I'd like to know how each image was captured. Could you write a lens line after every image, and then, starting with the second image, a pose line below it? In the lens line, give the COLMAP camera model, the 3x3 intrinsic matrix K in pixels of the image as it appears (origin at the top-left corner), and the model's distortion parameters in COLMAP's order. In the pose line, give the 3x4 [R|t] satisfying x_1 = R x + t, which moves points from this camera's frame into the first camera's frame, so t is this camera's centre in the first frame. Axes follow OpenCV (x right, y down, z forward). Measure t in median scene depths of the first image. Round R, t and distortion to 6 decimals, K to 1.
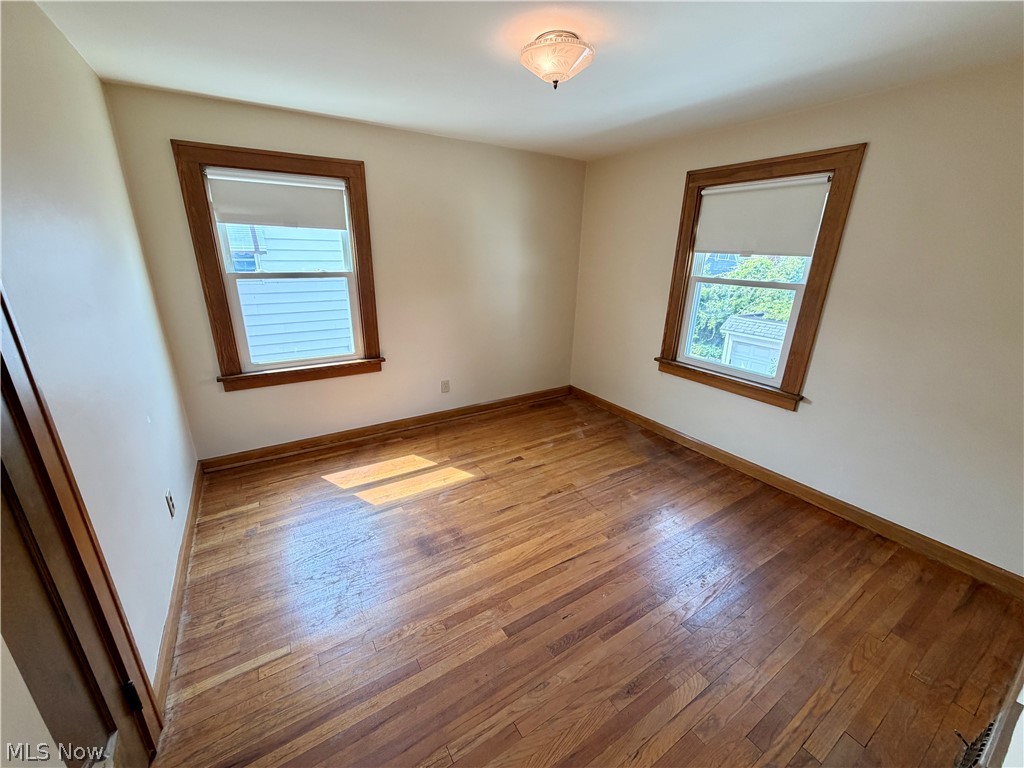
lens RADIAL K [[410.2, 0, 509.9], [0, 410.2, 387.7], [0, 0, 1]] dist [0.000585, -0.000116]
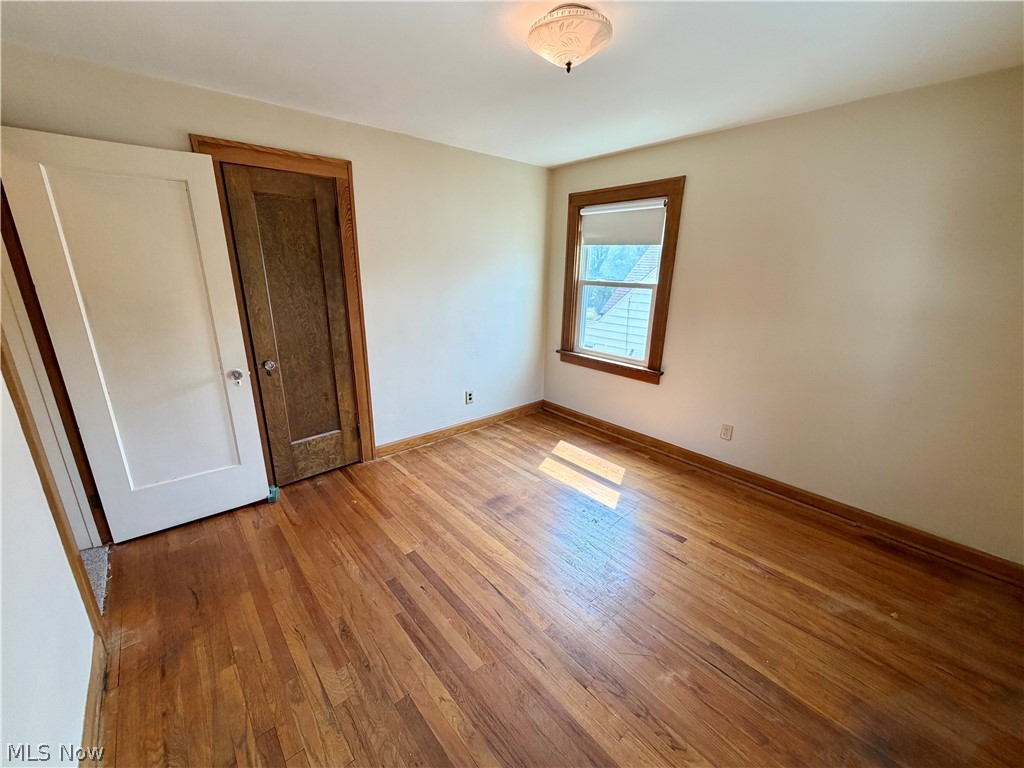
lens RADIAL K [[410.2, 0, 509.9], [0, 410.2, 387.7], [0, 0, 1]] dist [0.000585, -0.000116]
pose [[0.146064, 0.271272, -0.951355, 0.639138], [-0.328386, 0.920436, 0.212038, -0.140520], [0.933182, 0.281440, 0.223524, 0.498825]]
